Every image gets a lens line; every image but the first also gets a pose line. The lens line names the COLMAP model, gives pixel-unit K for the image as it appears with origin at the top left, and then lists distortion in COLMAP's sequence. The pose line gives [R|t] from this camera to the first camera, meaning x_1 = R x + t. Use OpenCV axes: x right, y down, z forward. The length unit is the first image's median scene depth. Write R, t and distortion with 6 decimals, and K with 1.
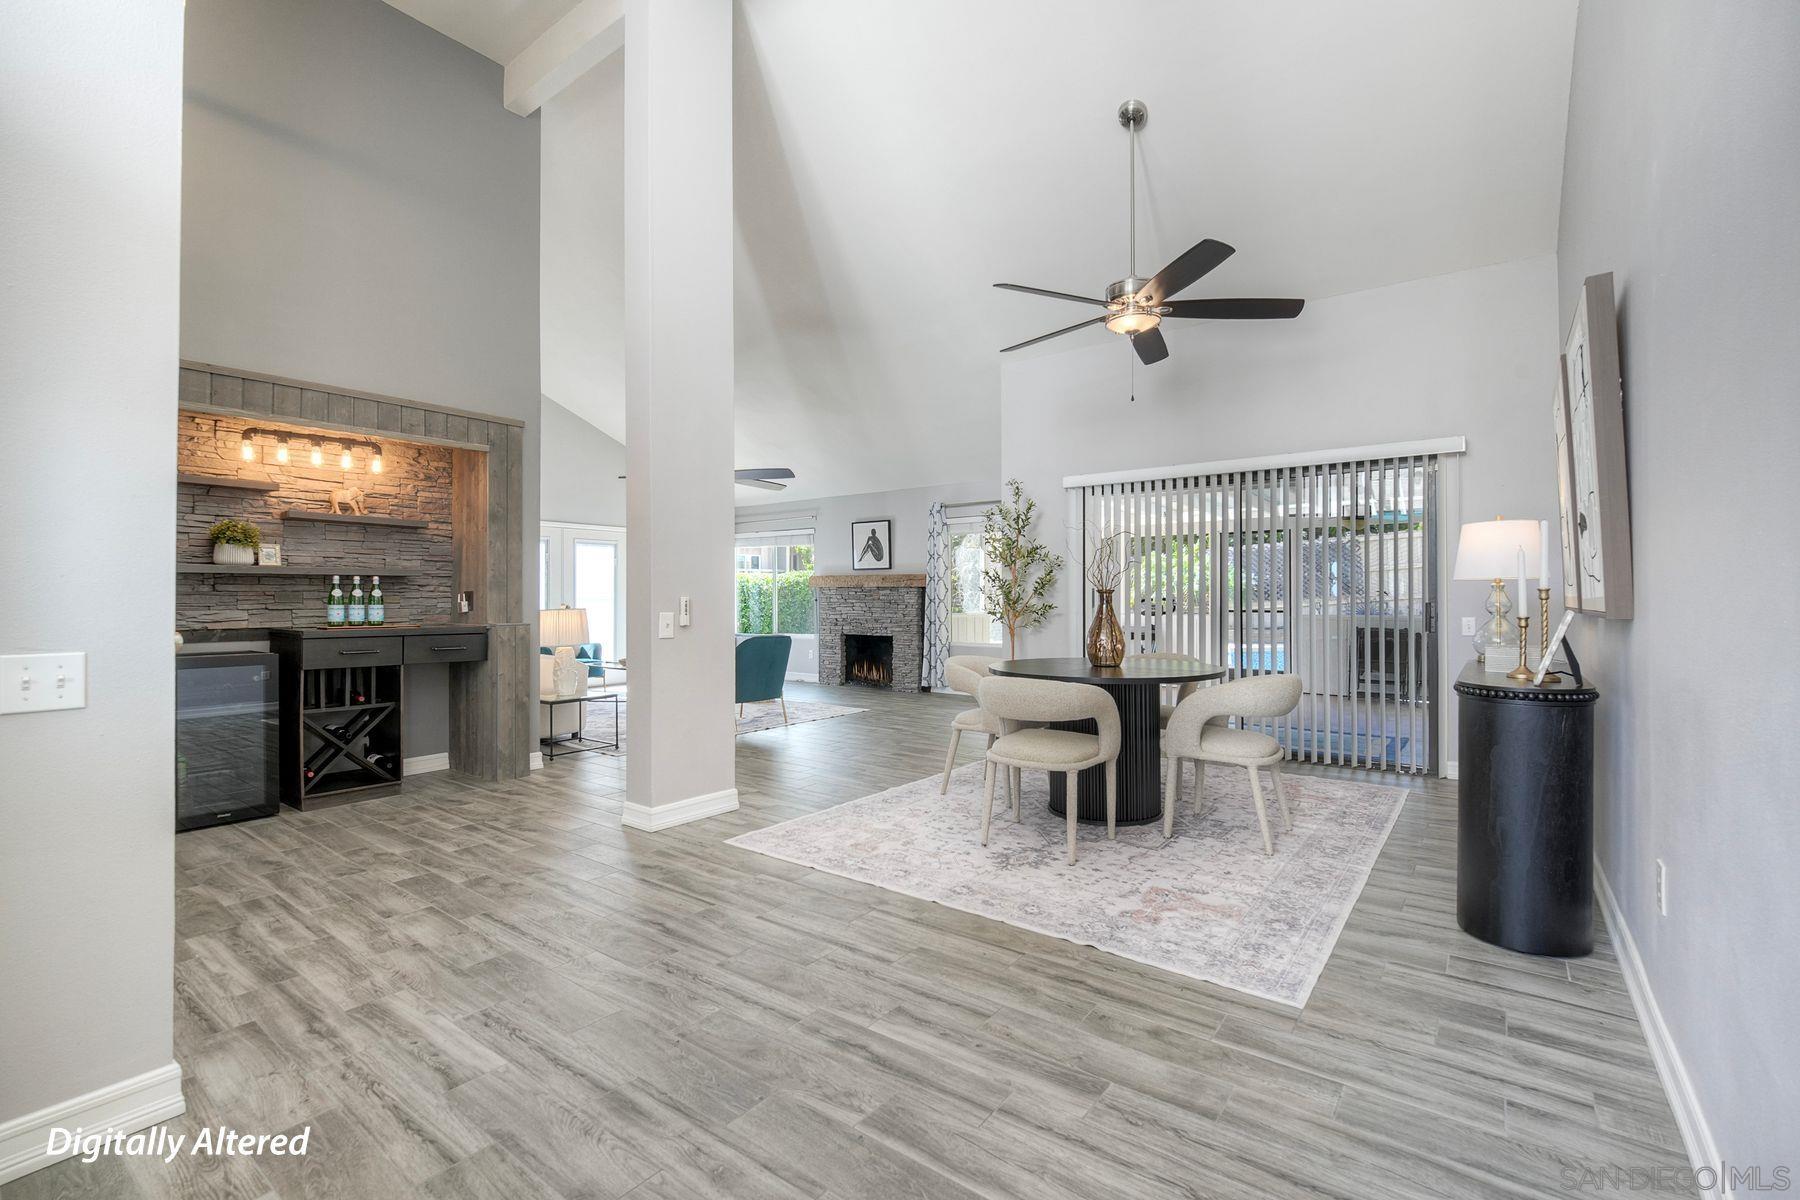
lens RADIAL K [[754.6, 0, 888.6], [0, 754.6, 592.3], [0, 0, 1]] dist [0.001937, -0.007333]
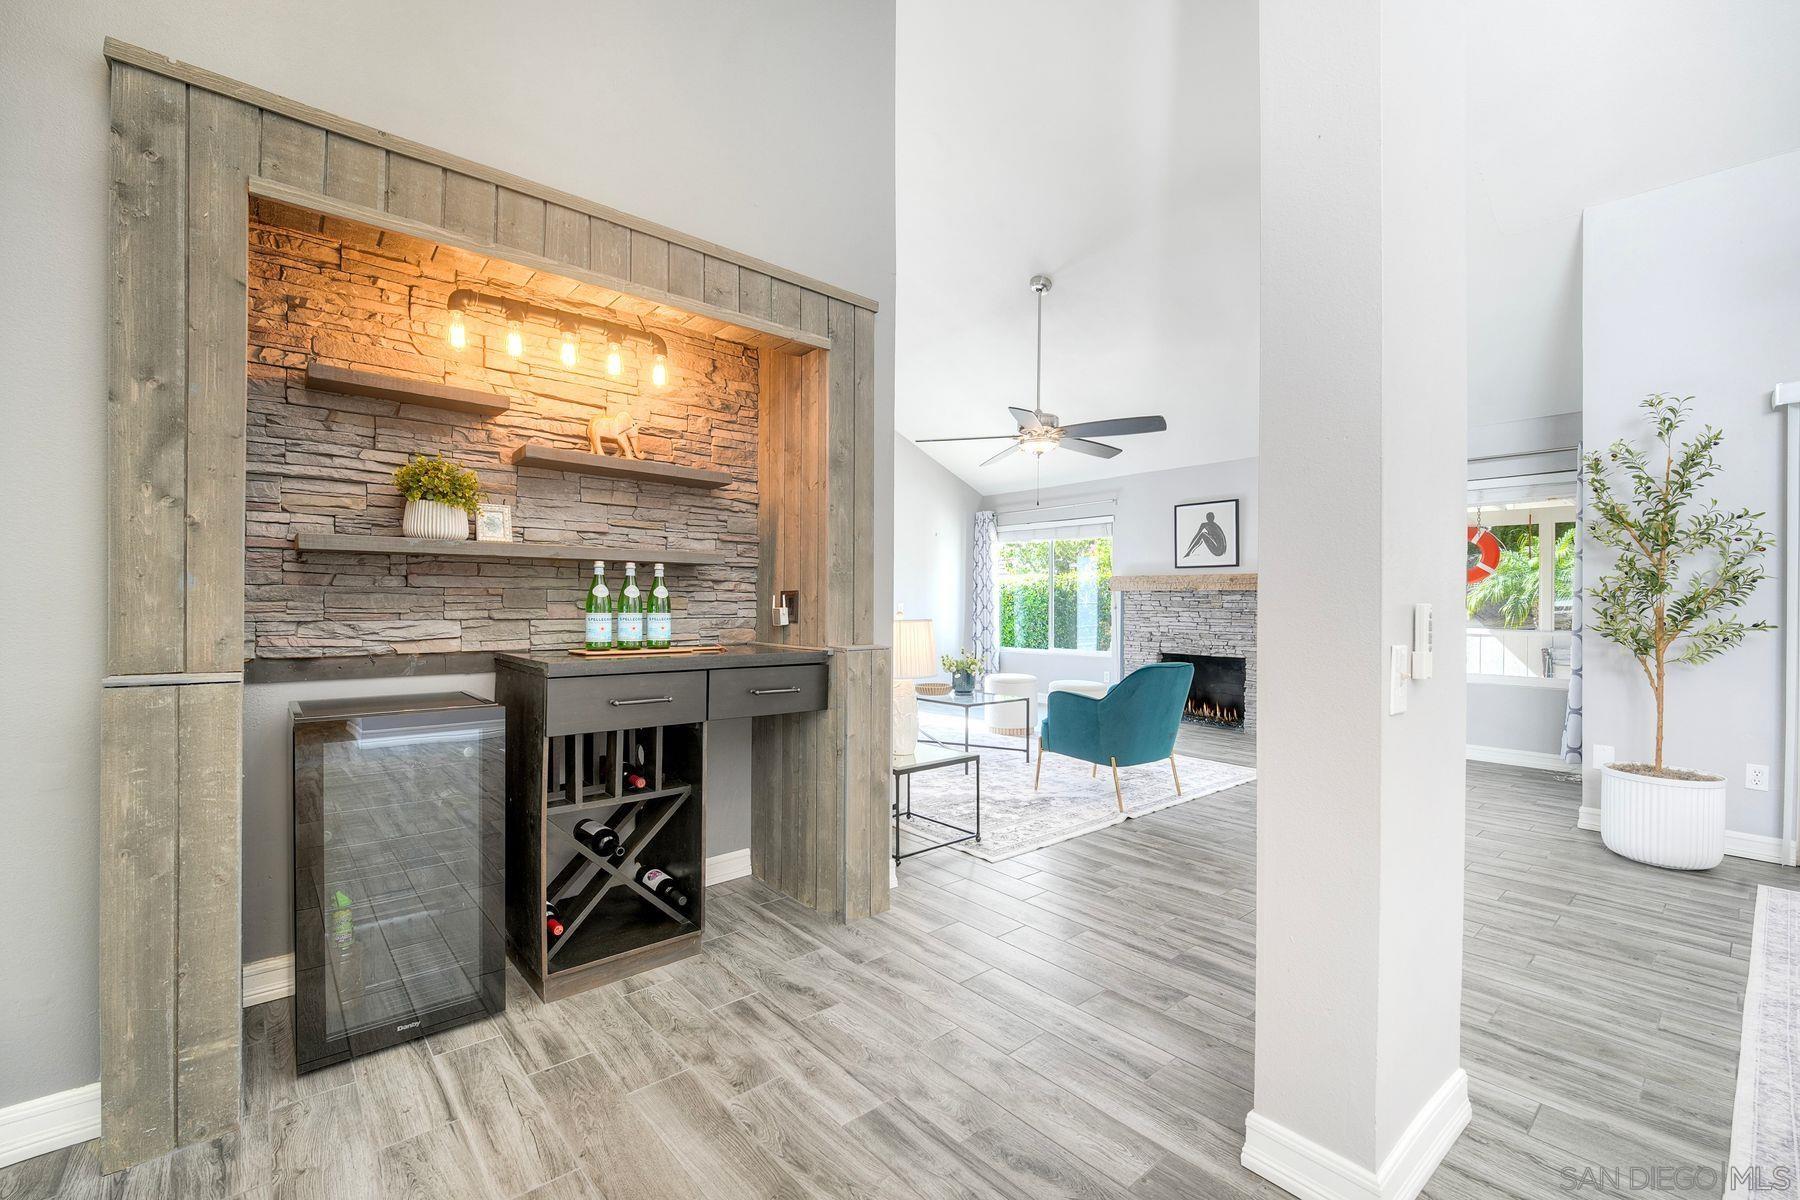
lens RADIAL K [[754.6, 0, 911.9], [0, 754.6, 606.6], [0, 0, 1]] dist [0.001937, -0.007333]
pose [[0.978315, 0.010028, -0.206880, -0.409283], [-0.007580, 0.999892, 0.012622, 0.003363], [0.206984, -0.010780, 0.978285, 0.524728]]
